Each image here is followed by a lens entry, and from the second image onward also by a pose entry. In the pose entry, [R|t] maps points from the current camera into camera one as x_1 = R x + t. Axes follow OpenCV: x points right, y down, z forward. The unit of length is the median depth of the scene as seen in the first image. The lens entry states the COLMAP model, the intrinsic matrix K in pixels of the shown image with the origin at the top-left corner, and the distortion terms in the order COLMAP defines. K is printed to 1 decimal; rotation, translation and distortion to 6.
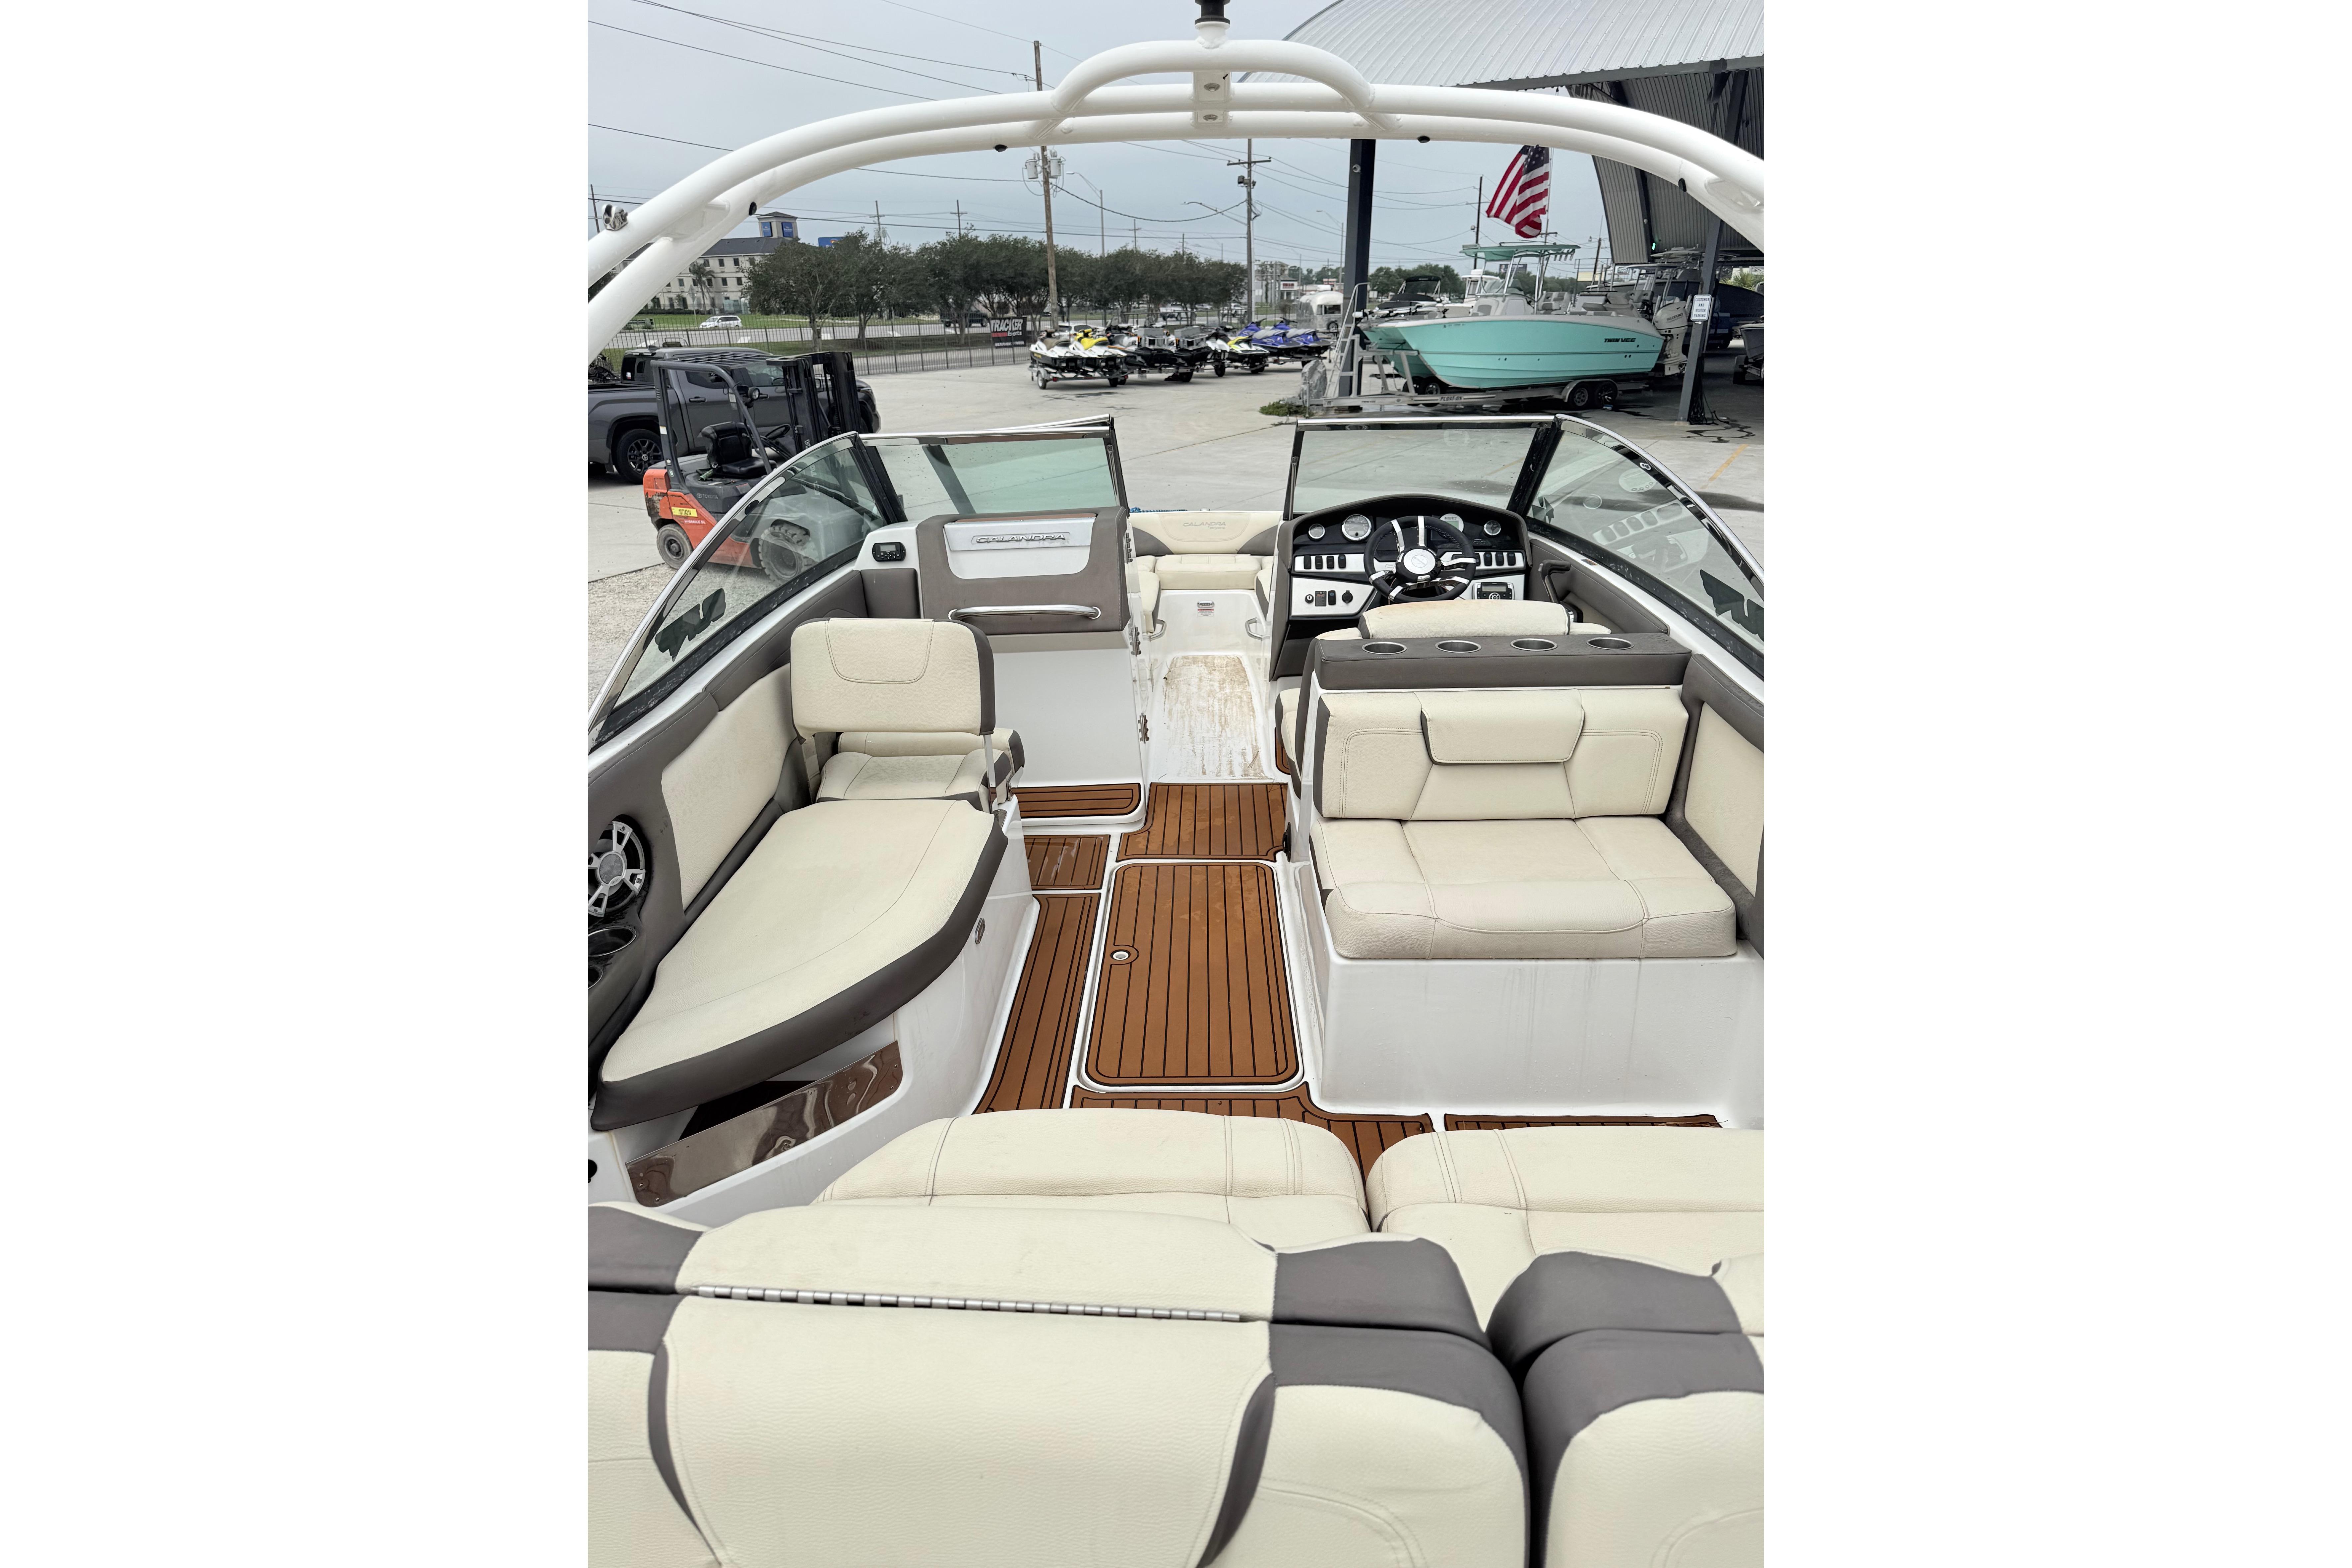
lens RADIAL K [[1076.0, 0, 1164.0], [0, 1076.0, 847.4], [0, 0, 1]] dist [-0.015961, -0.000634]
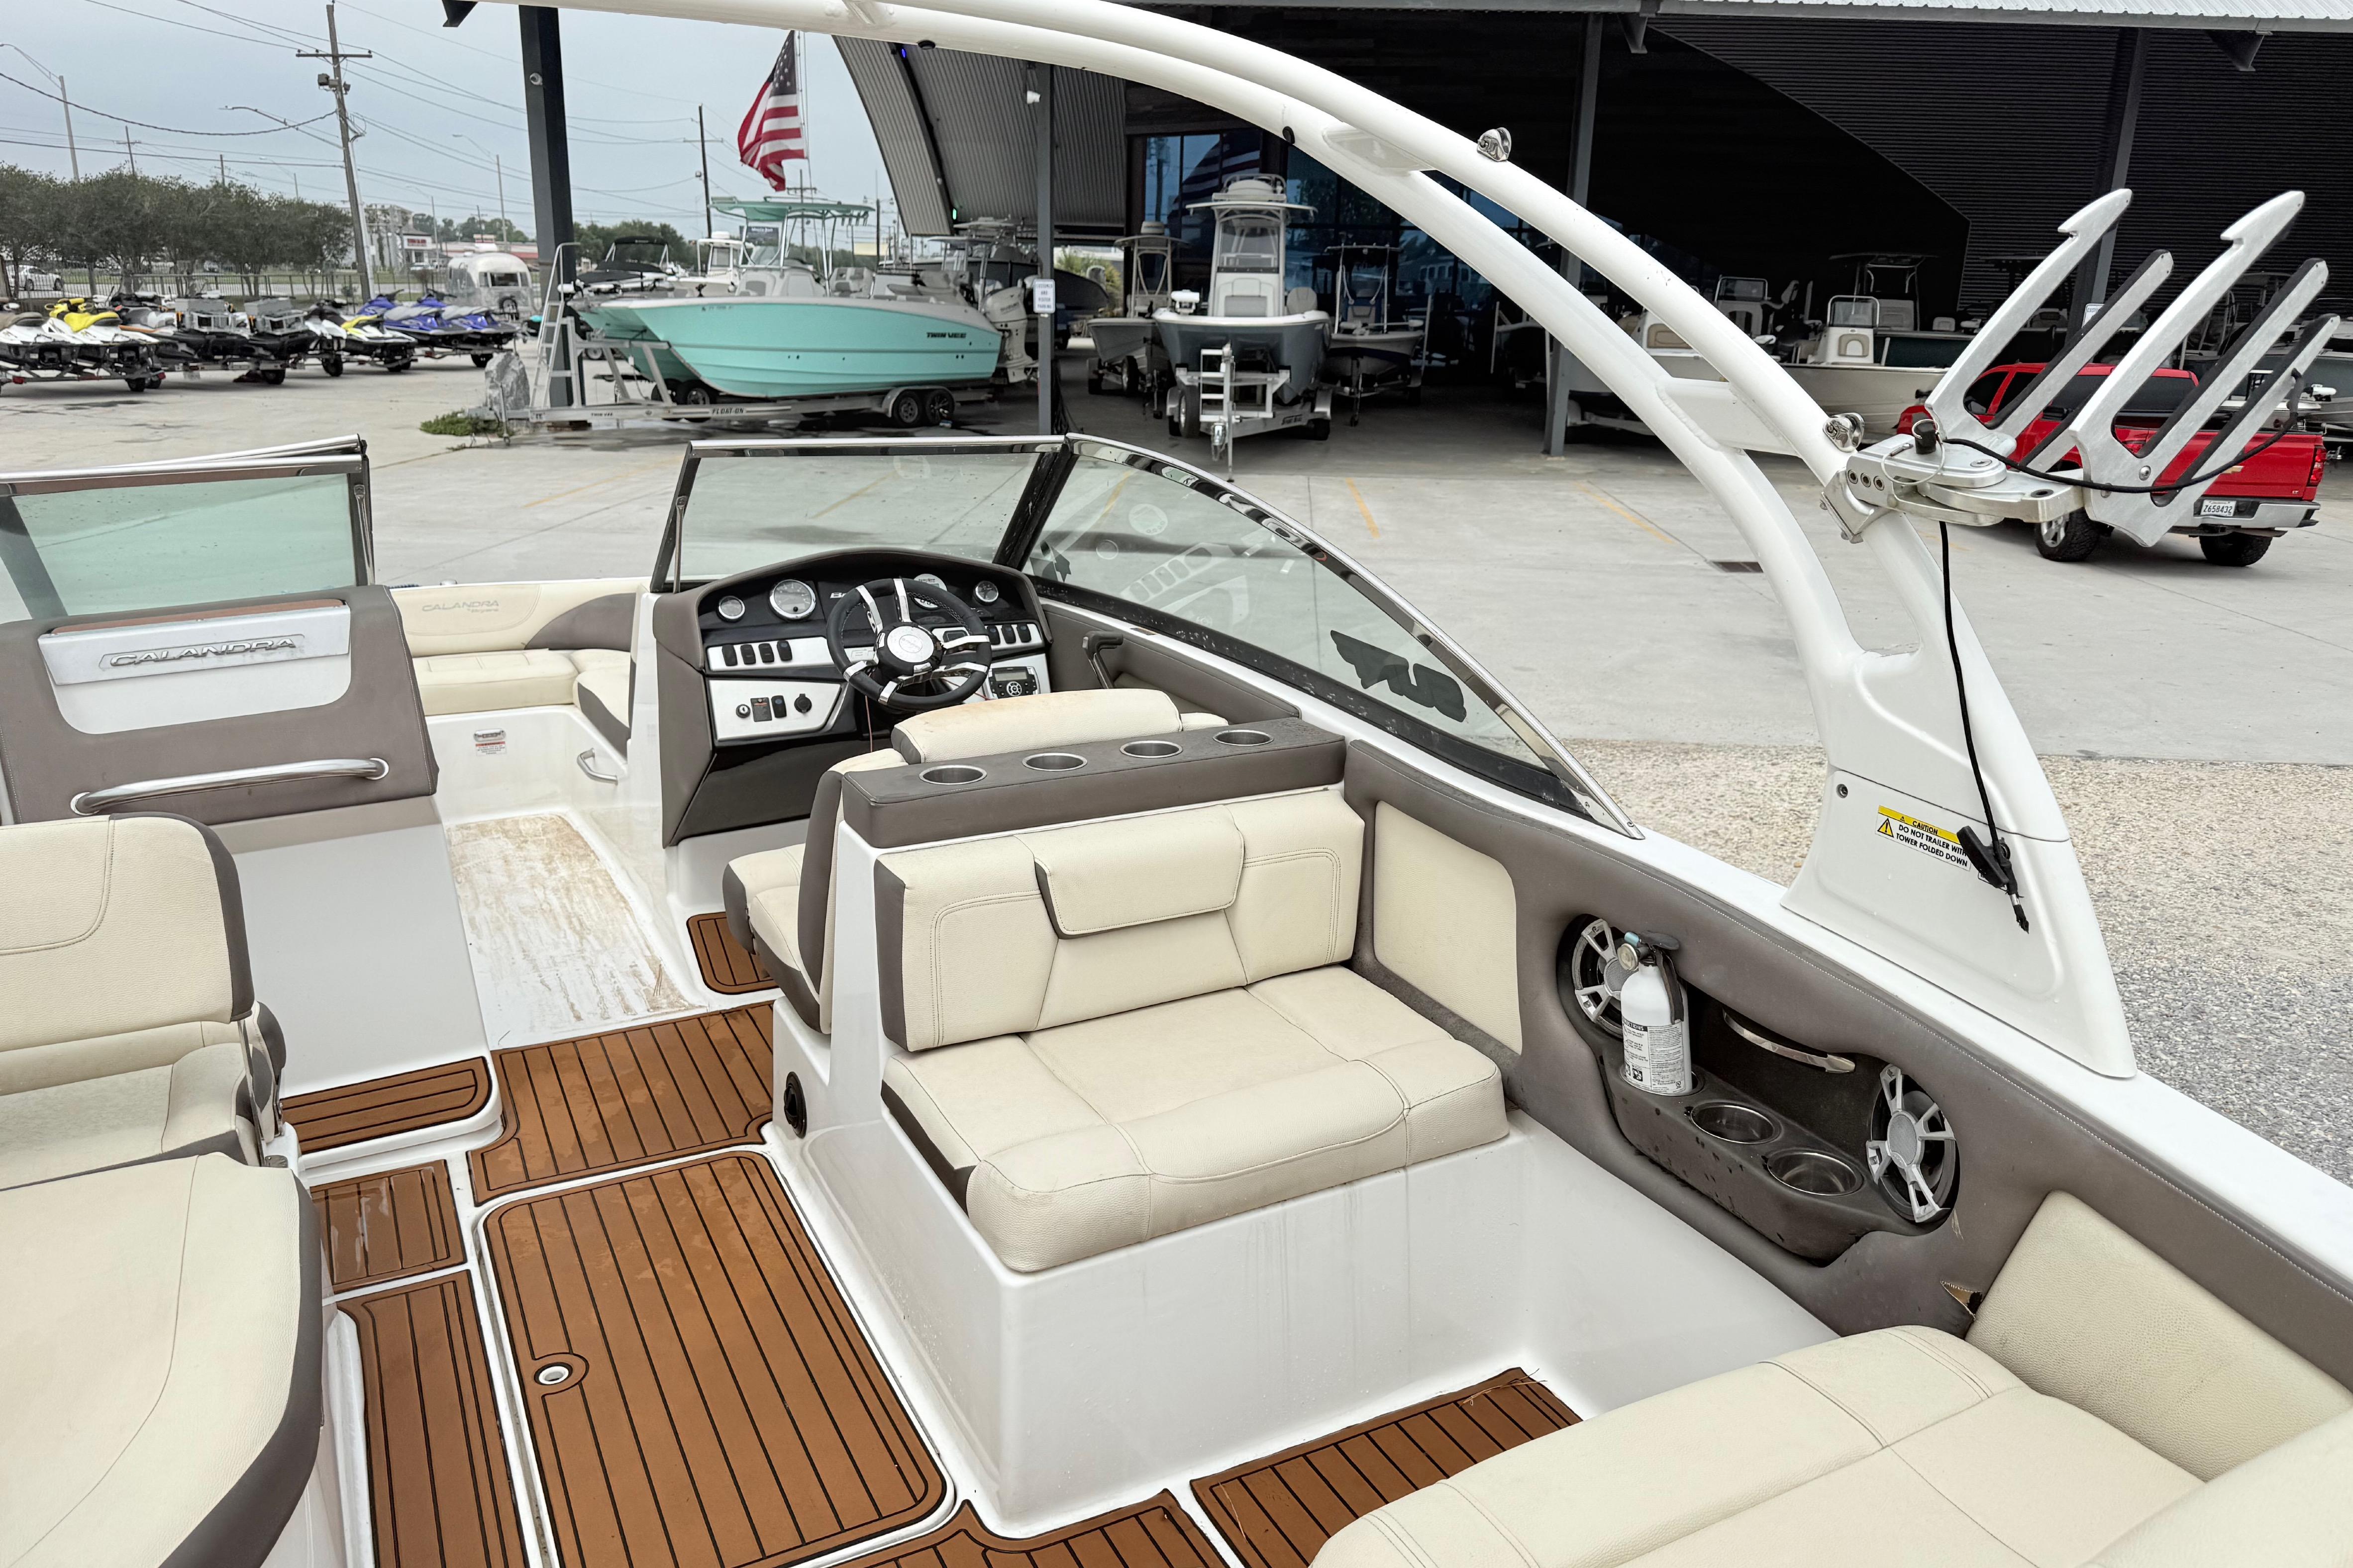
lens RADIAL K [[1632.0, 0, 1216.7], [0, 1632.0, 785.8], [0, 0, 1]] dist [-0.001612, -0.002774]
pose [[0.857911, -0.105868, 0.502773, -0.111076], [0.189949, 0.974567, -0.118908, -0.023580], [-0.477397, 0.197513, 0.856201, 0.061208]]
